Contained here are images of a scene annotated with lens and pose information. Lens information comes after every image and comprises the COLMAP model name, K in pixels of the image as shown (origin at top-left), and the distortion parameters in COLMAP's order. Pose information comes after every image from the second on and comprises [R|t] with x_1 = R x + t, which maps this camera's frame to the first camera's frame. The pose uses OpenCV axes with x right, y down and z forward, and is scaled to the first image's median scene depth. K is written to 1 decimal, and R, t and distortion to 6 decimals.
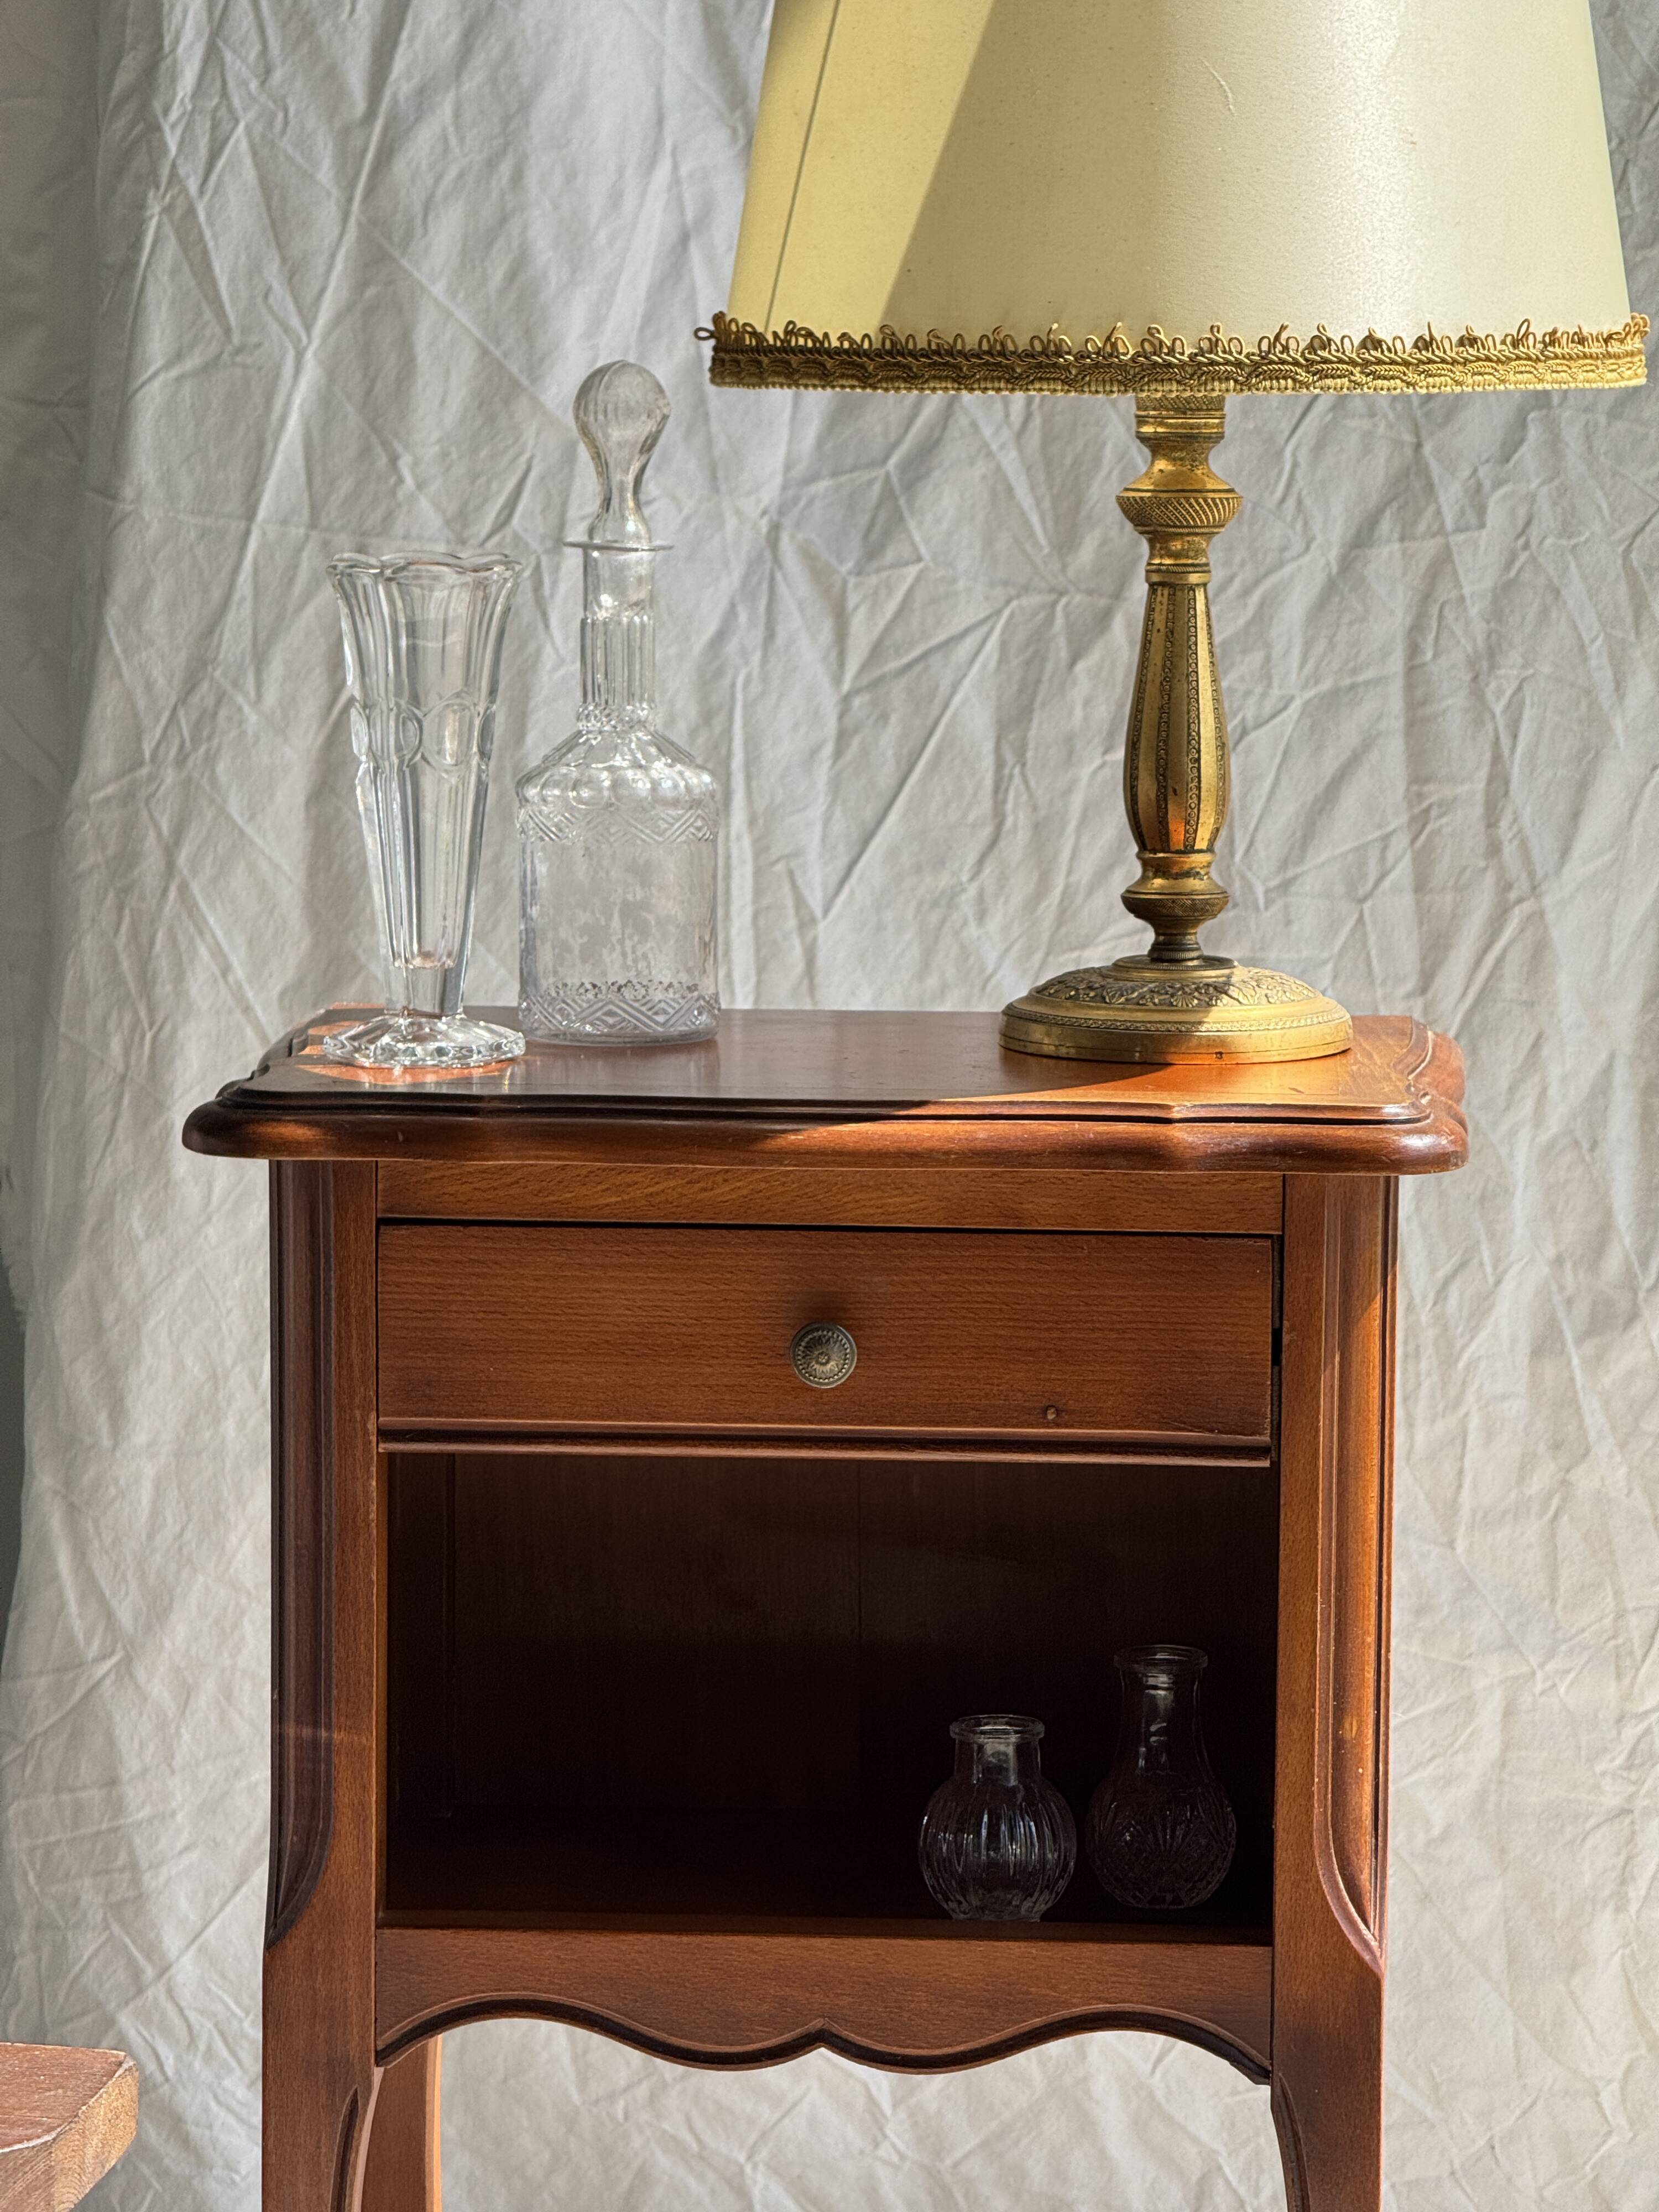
lens RADIAL K [[7939.9, 0, 935.6], [0, 7939.9, 1248.2], [0, 0, 1]] dist [0.204494, 1.624086]
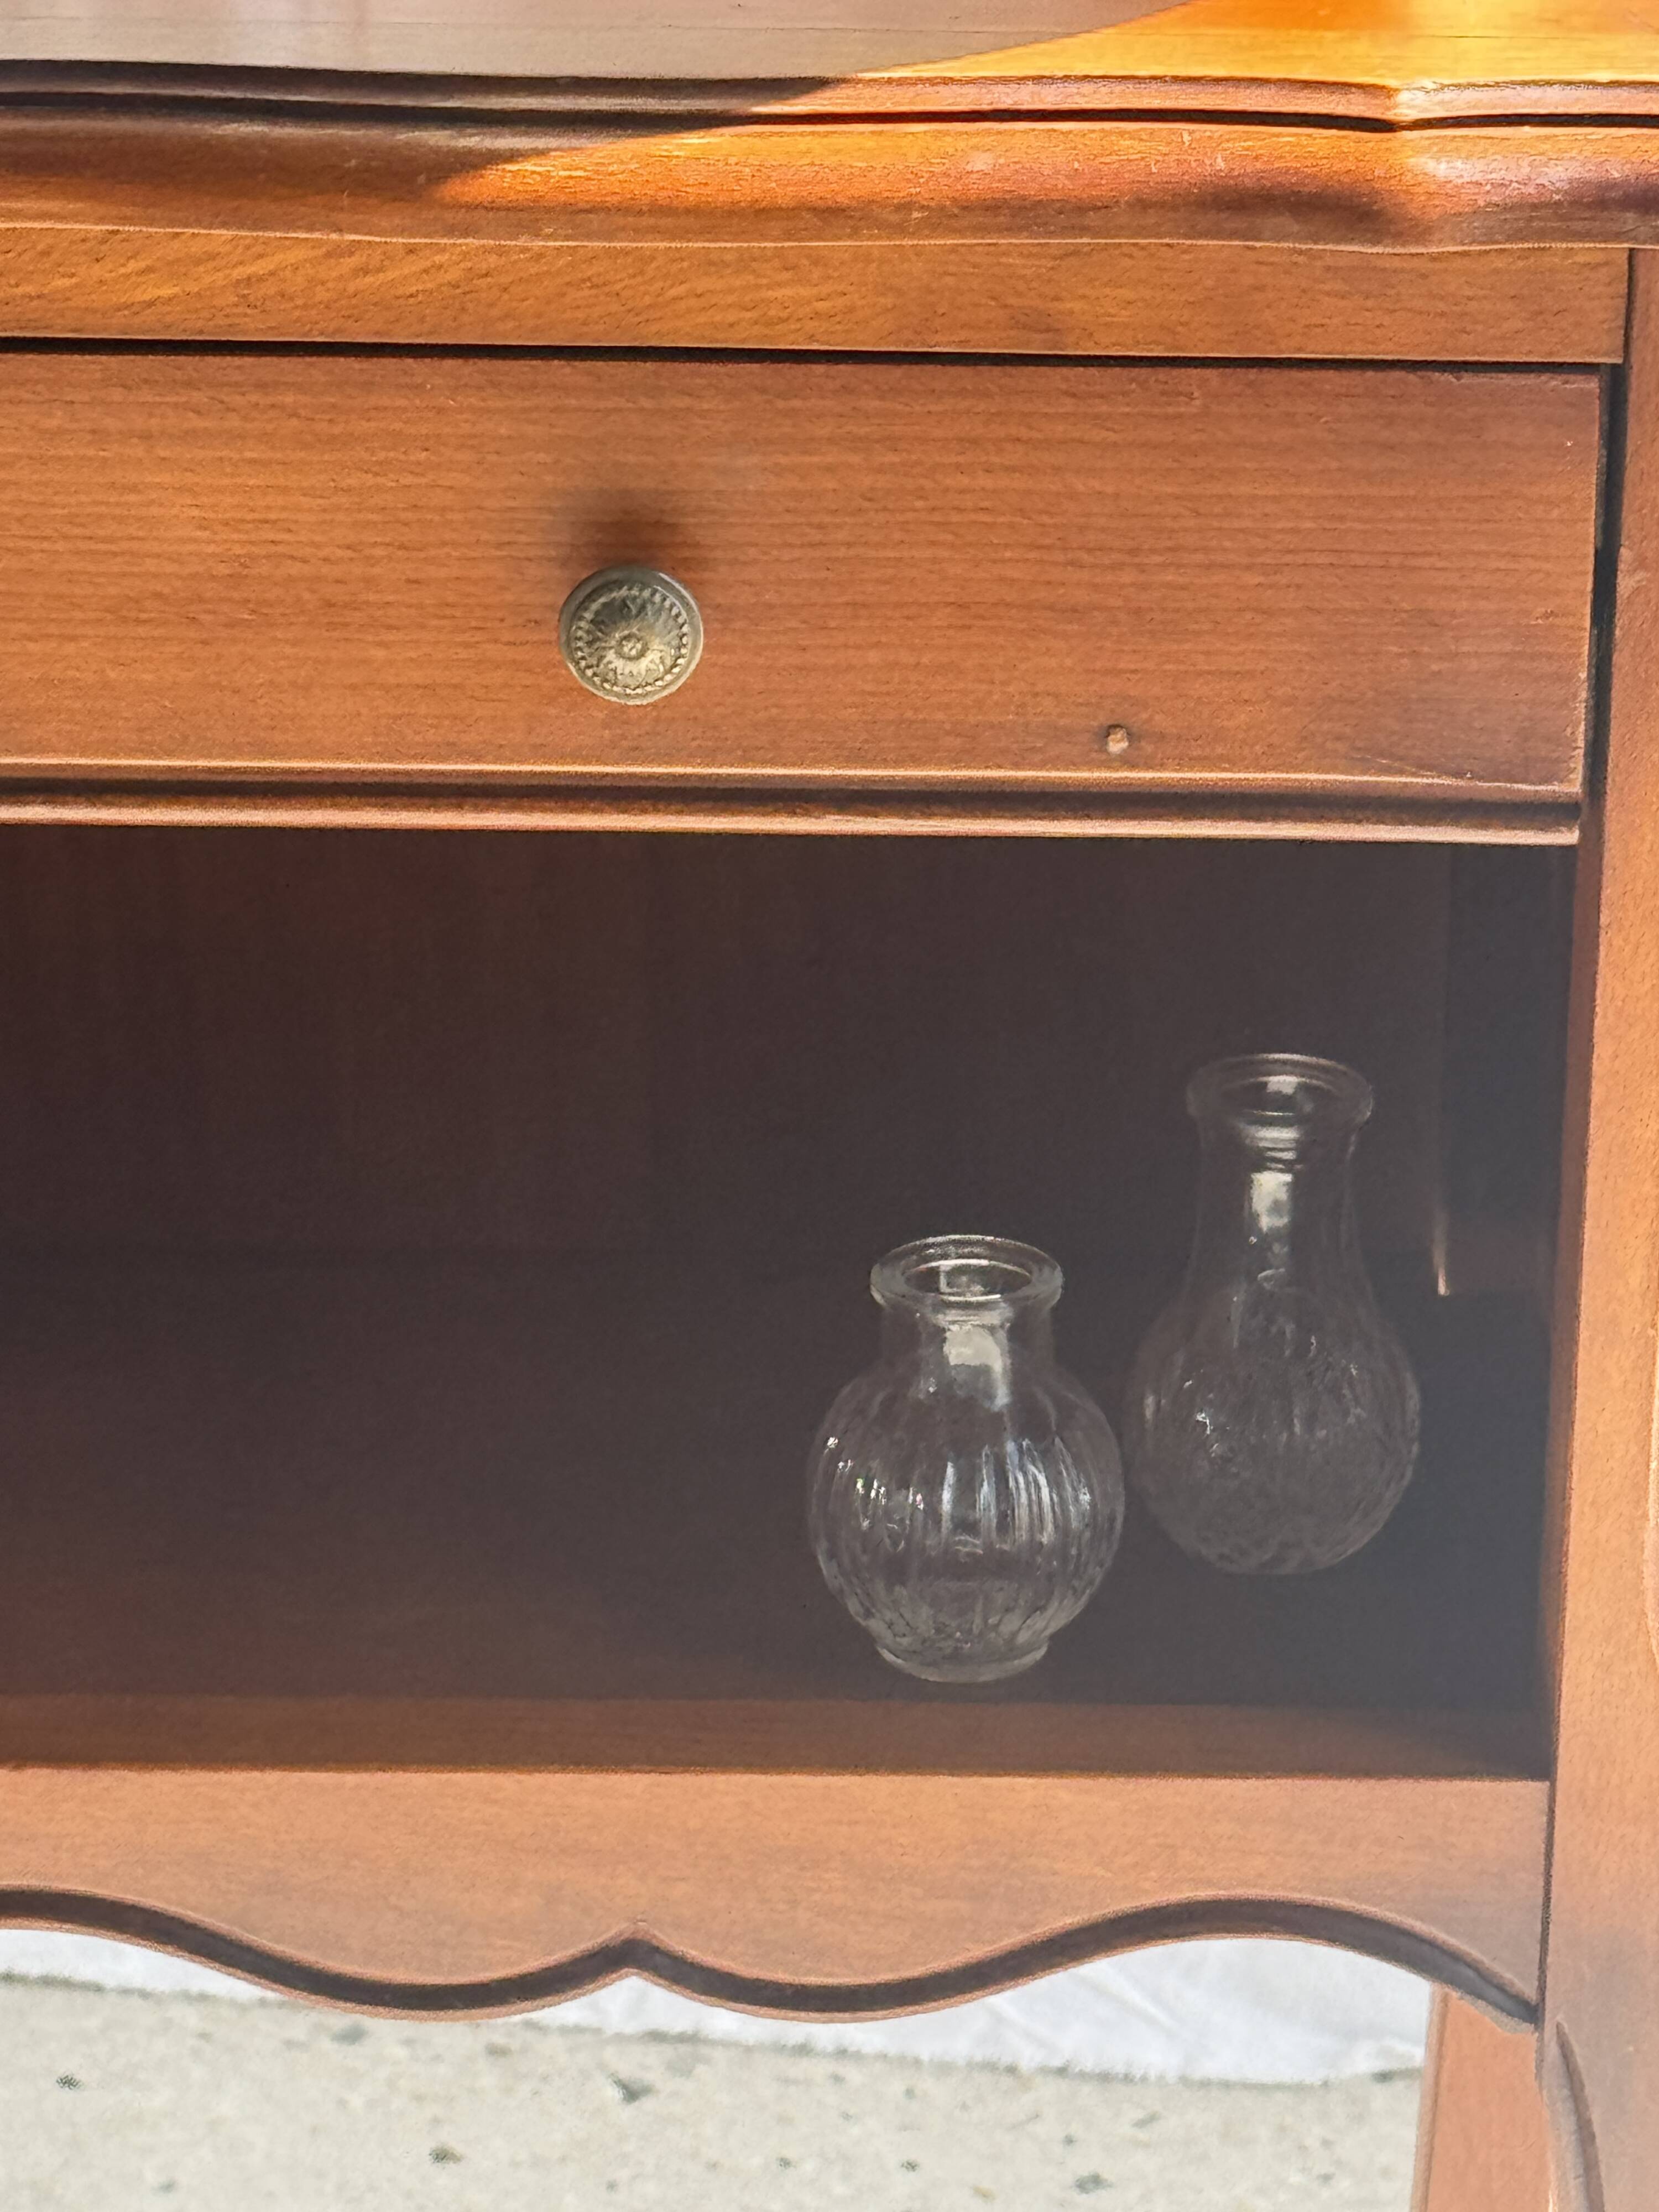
lens RADIAL K [[7939.9, 0, 935.6], [0, 7939.9, 1248.2], [0, 0, 1]] dist [0.204494, 1.624086]
pose [[0.998229, -0.016035, 0.057294, -0.023450], [0.001679, 0.970205, 0.242278, -0.063710], [-0.059472, -0.241753, 0.968514, 0.539847]]
